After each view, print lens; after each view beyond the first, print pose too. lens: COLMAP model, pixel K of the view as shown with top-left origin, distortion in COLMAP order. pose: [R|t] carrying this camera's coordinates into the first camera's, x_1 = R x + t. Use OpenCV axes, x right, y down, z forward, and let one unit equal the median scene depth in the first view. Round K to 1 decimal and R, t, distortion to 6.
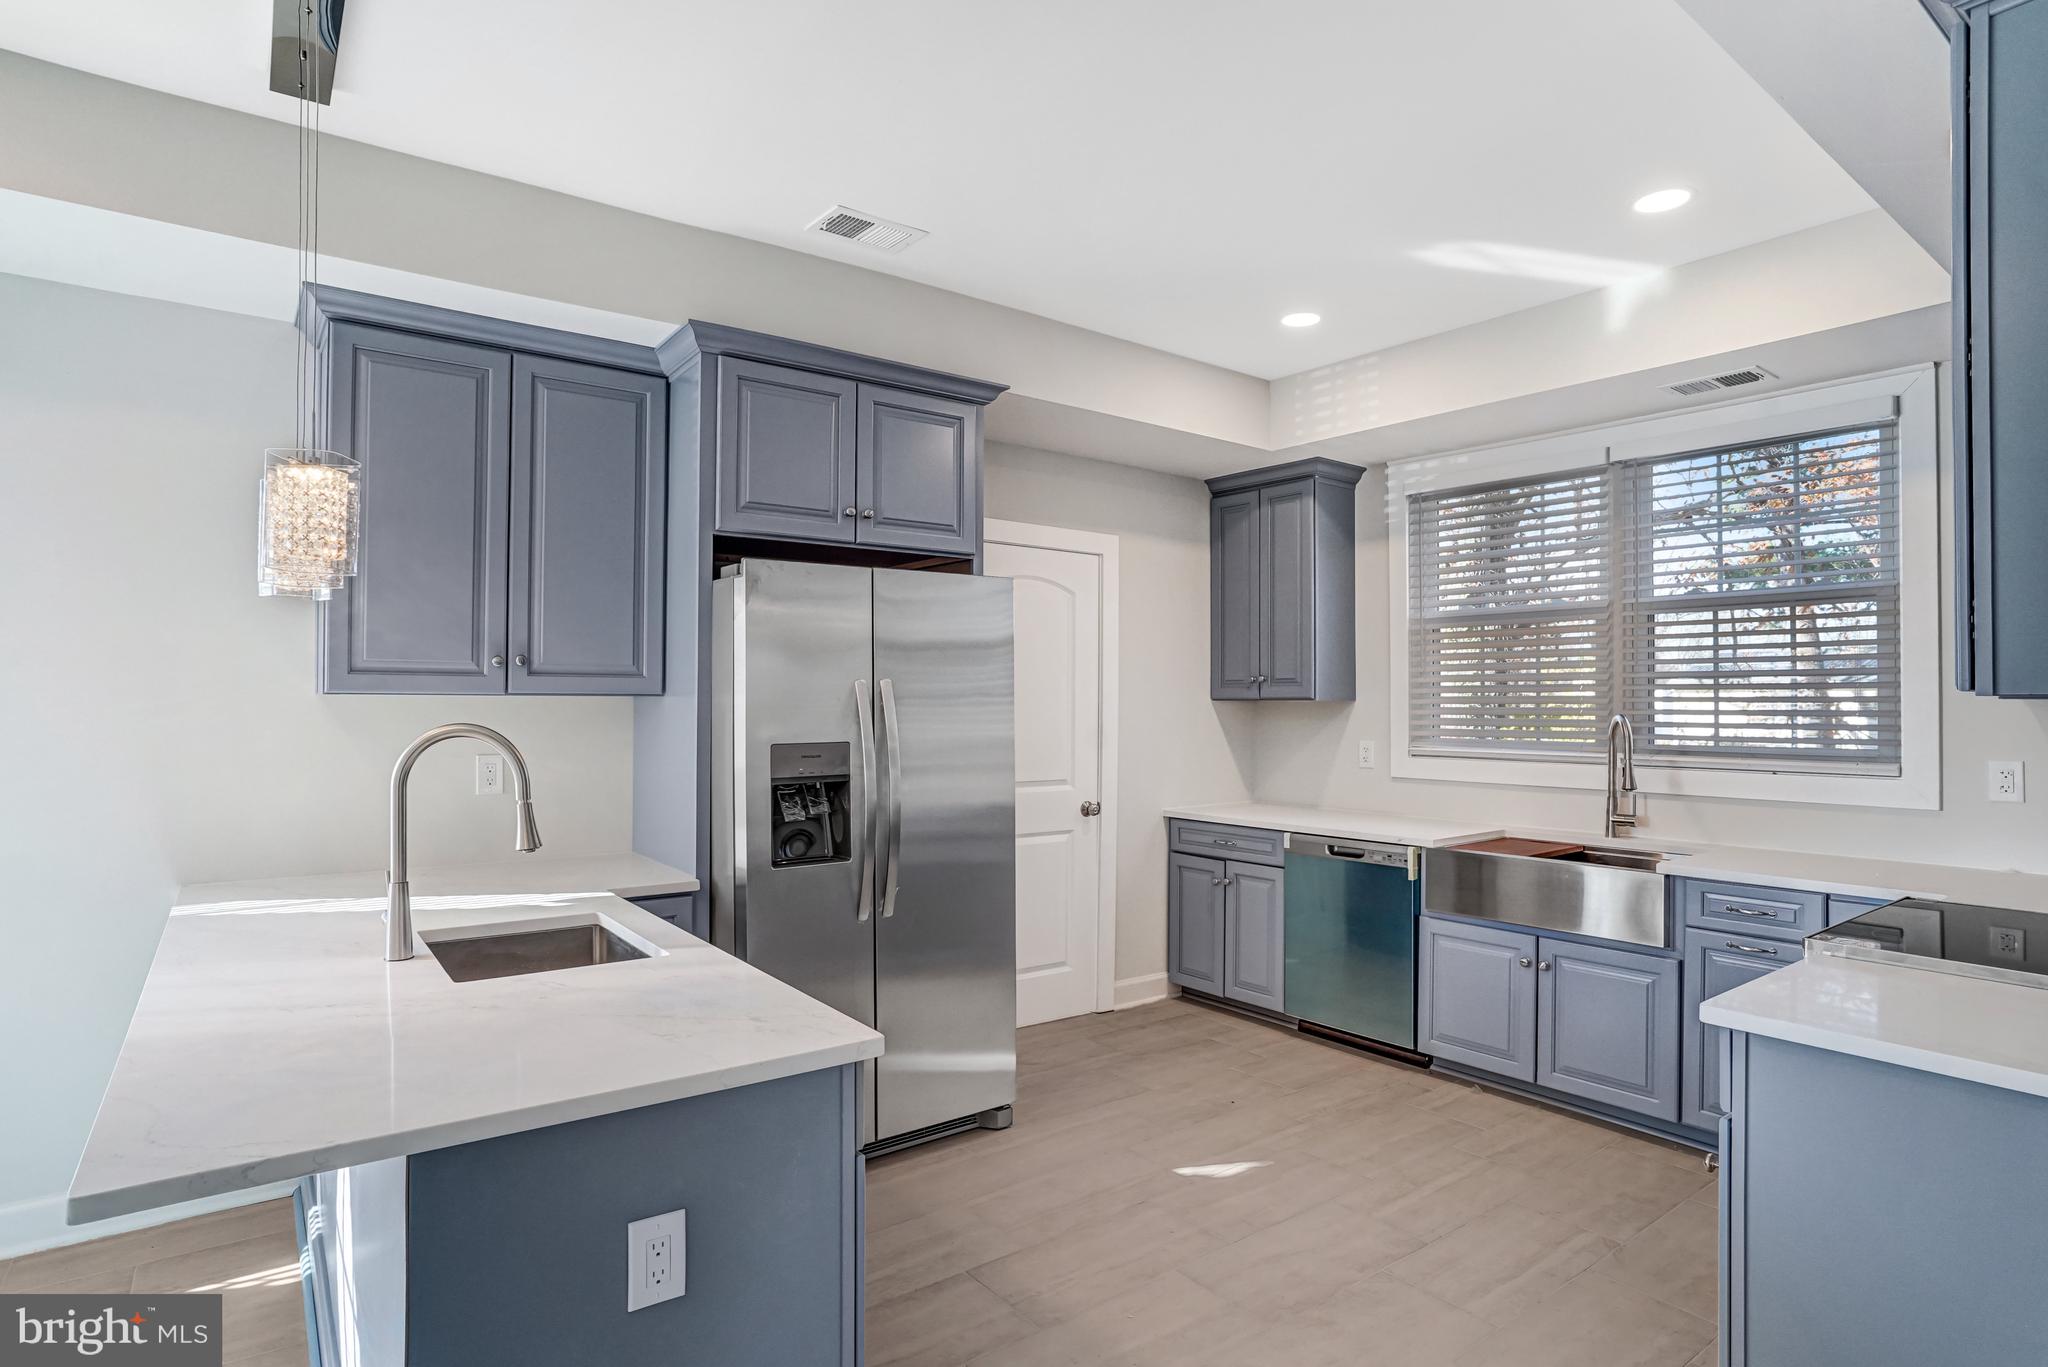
lens RADIAL K [[1068.5, 0, 1019.5], [0, 1068.5, 689.4], [0, 0, 1]] dist [-0.083882, 0.043251]
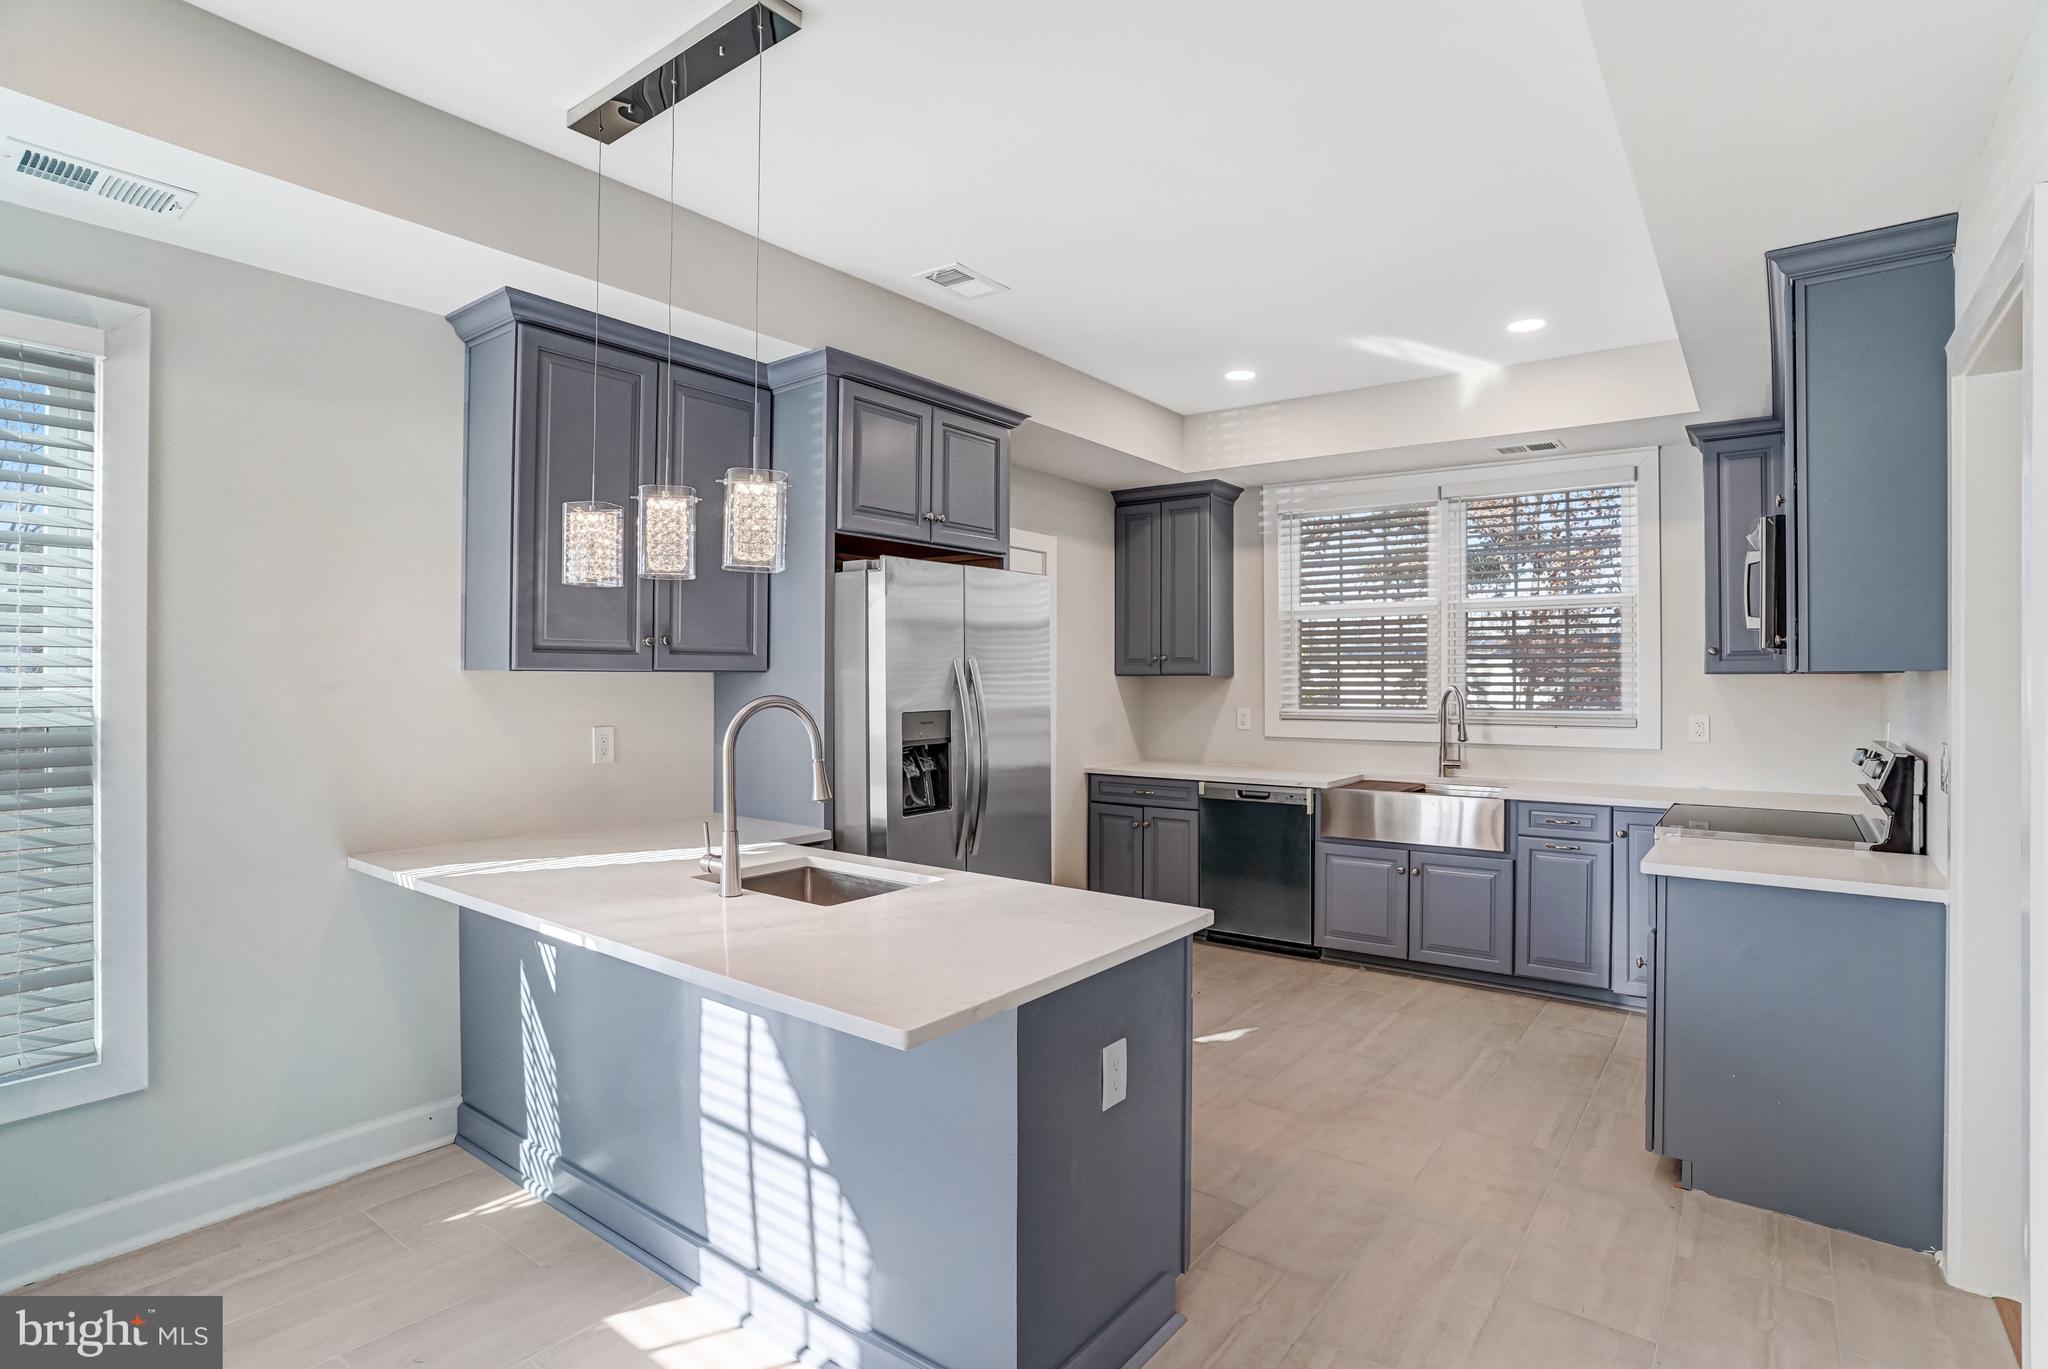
lens RADIAL K [[1015.4, 0, 1040.5], [0, 1015.4, 676.7], [0, 0, 1]] dist [-0.078112, 0.034145]
pose [[0.959469, -0.000985, 0.281813, -0.323758], [-0.002217, 0.999937, 0.011042, -0.001315], [-0.281806, -0.011220, 0.959406, -0.105343]]
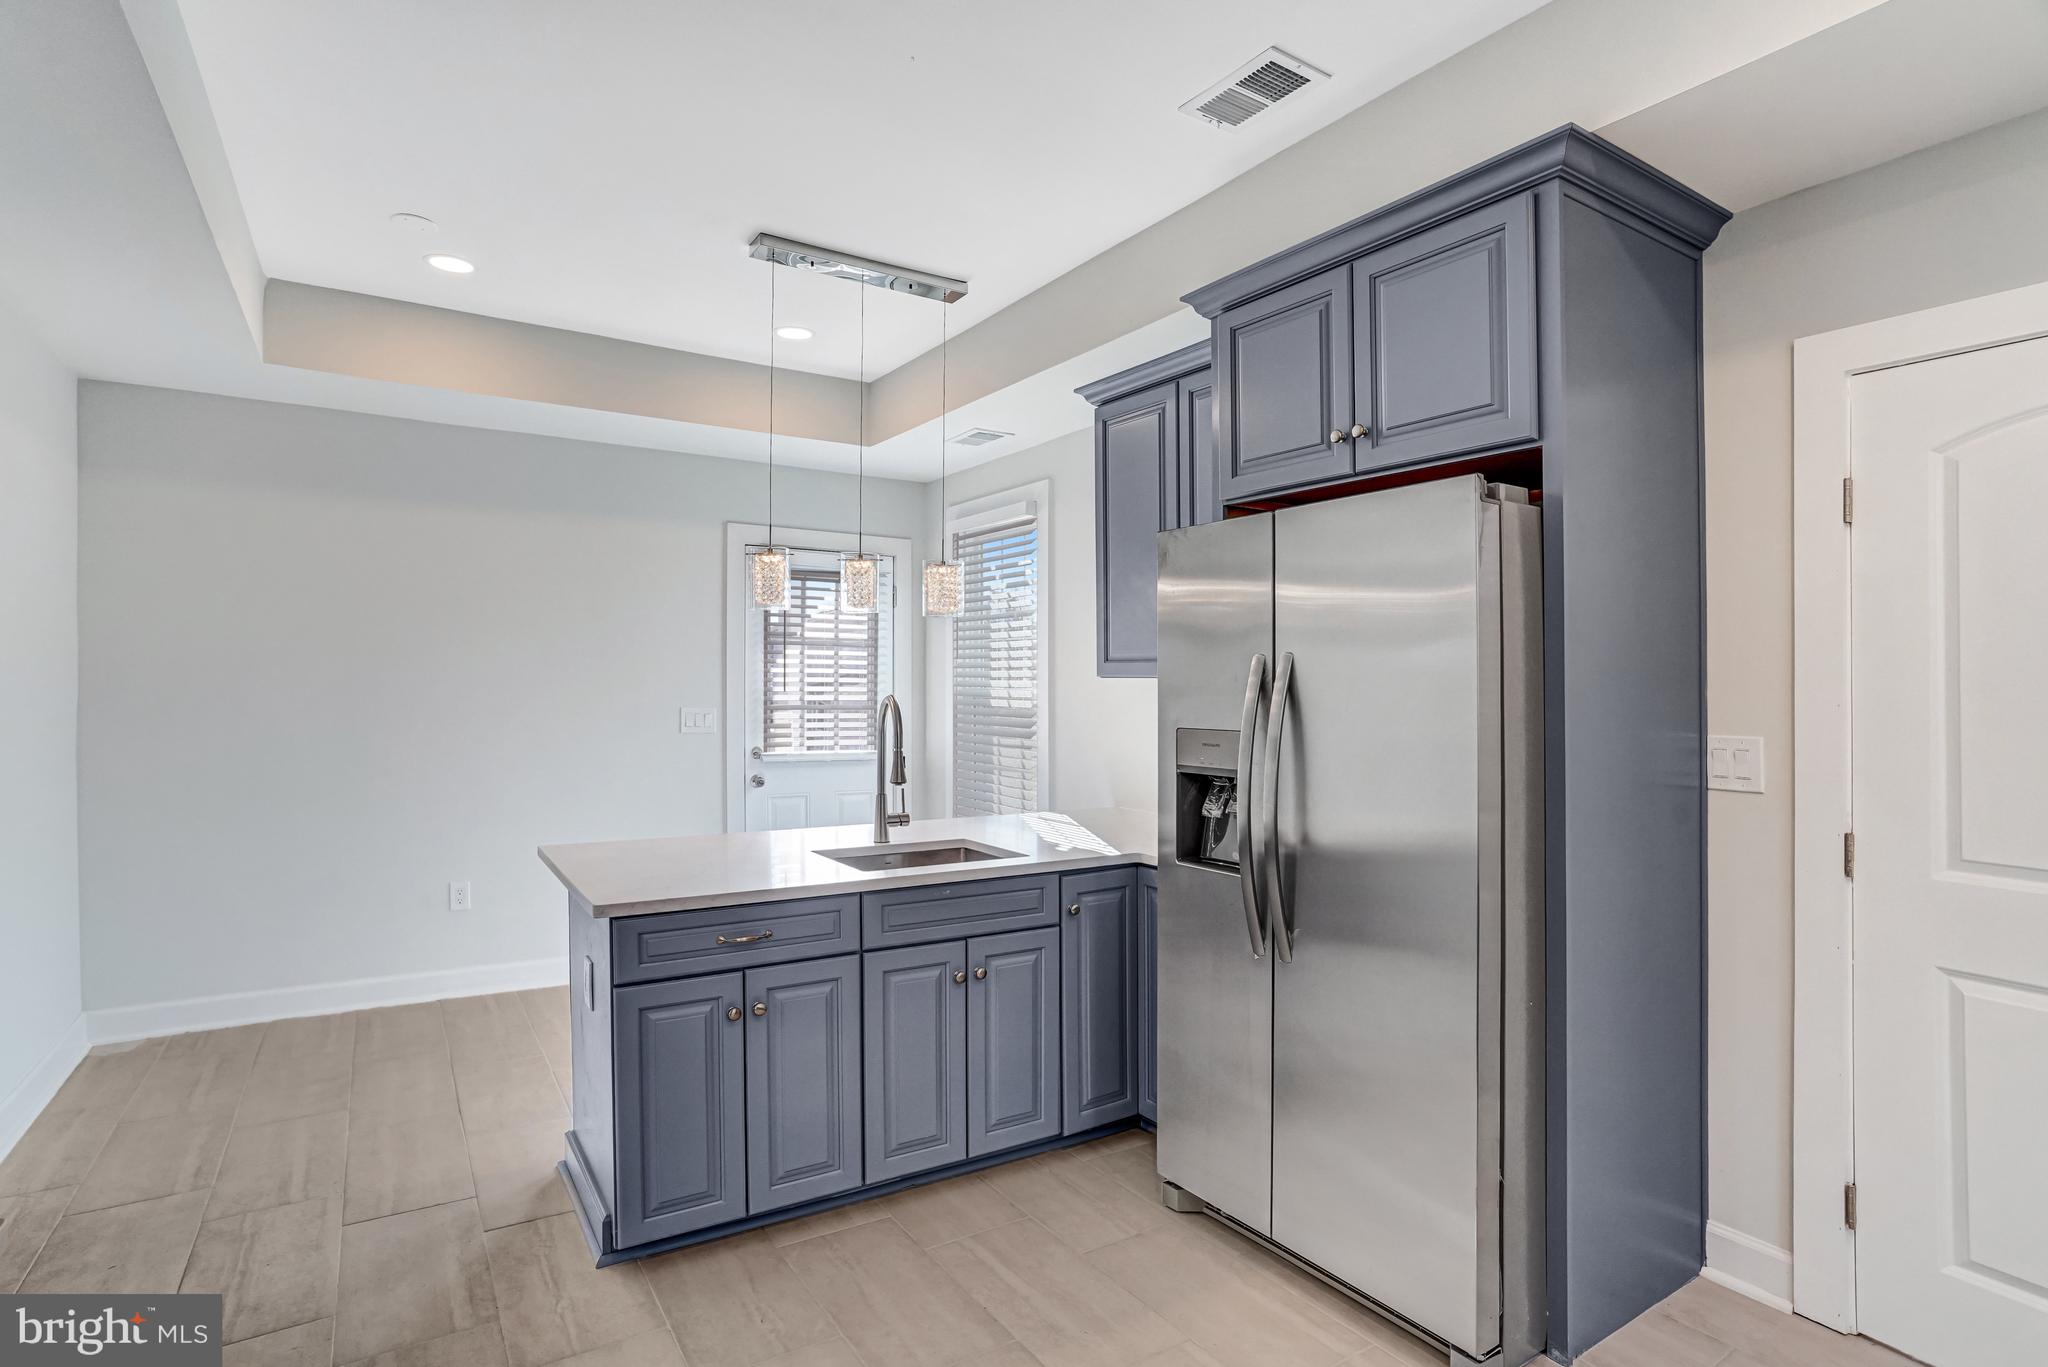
lens RADIAL K [[1026.2, 0, 1023.0], [0, 1026.2, 662.7], [0, 0, 1]] dist [-0.081880, 0.036936]
pose [[-0.075017, -0.006804, -0.997159, 0.536452], [0.009017, 0.999931, -0.007501, 0.001741], [0.997141, -0.009554, -0.074951, 0.744848]]
